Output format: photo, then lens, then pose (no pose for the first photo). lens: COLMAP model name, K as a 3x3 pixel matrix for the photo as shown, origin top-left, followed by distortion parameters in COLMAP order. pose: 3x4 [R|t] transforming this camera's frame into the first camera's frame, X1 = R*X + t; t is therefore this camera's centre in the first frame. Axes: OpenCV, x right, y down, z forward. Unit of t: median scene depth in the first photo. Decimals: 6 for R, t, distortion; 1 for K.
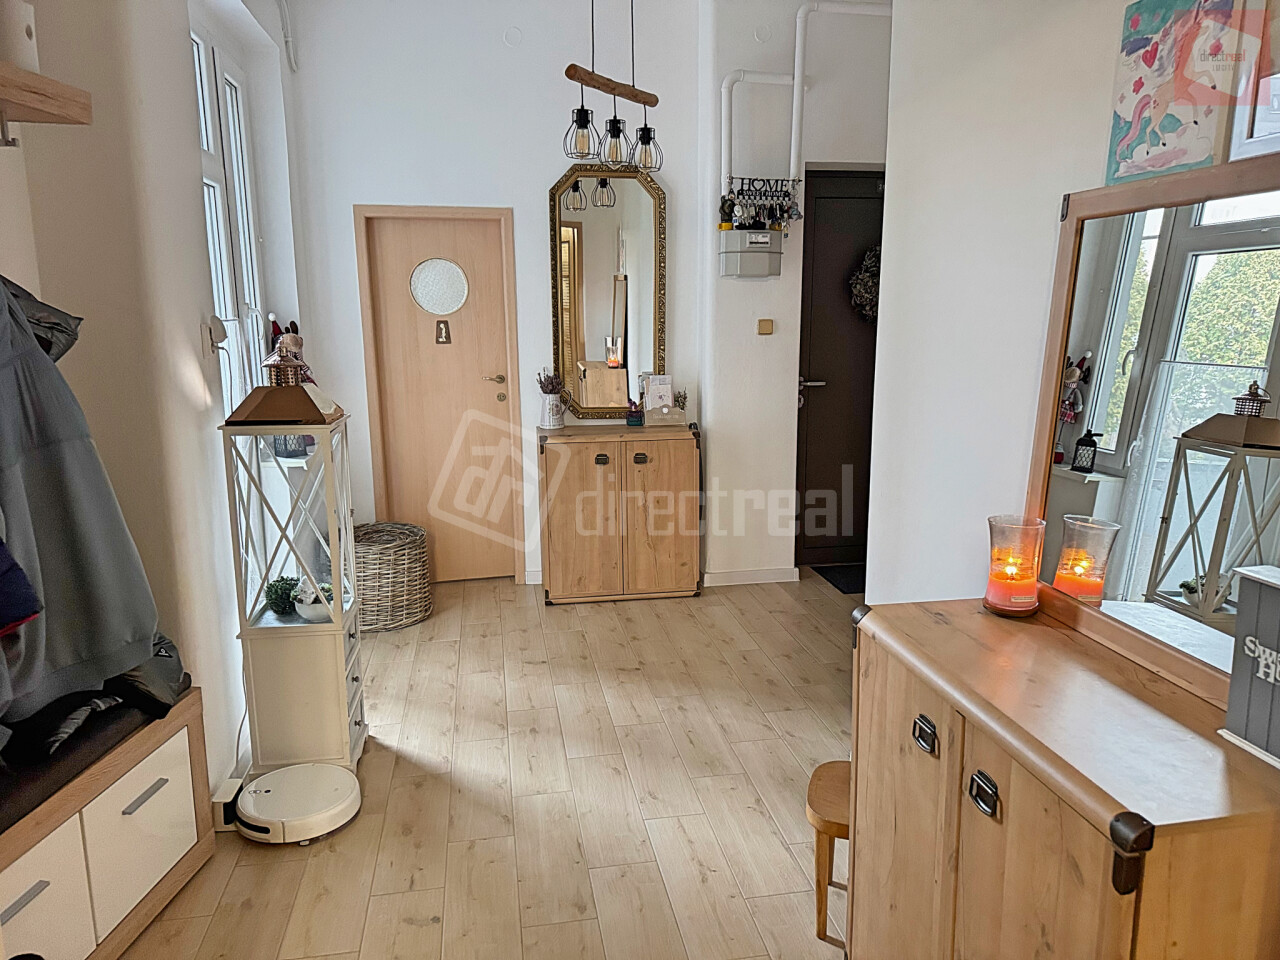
lens RADIAL K [[893.2, 0, 636.3], [0, 893.2, 482.9], [0, 0, 1]] dist [0.050834, -0.060723]
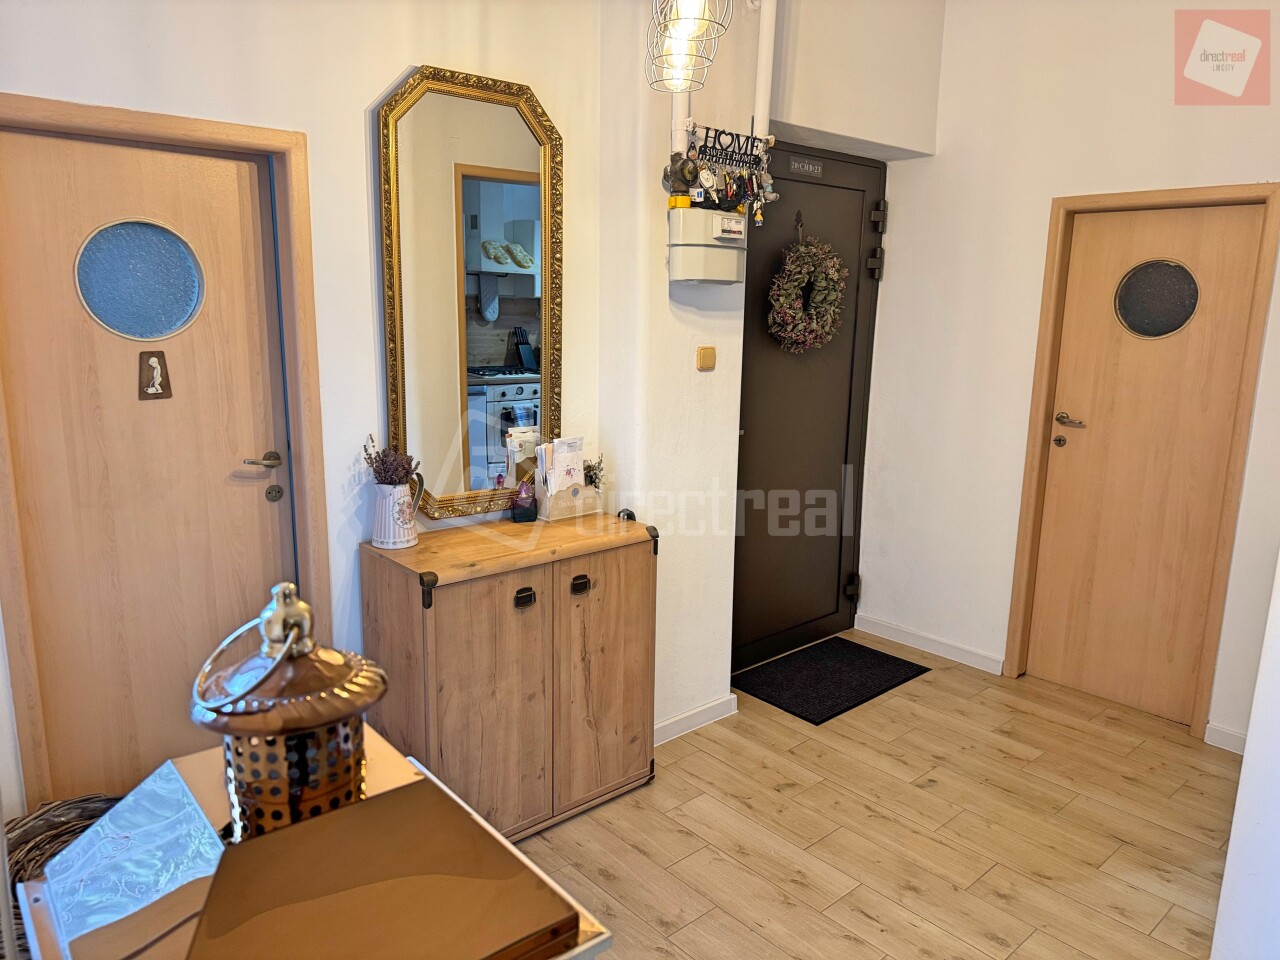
lens RADIAL K [[893.2, 0, 644.6], [0, 893.2, 473.9], [0, 0, 1]] dist [0.050834, -0.060723]
pose [[0.850020, -0.078802, 0.520823, -0.263317], [0.078828, 0.996642, 0.022142, -0.111579], [-0.520819, 0.022235, 0.853377, 0.479336]]
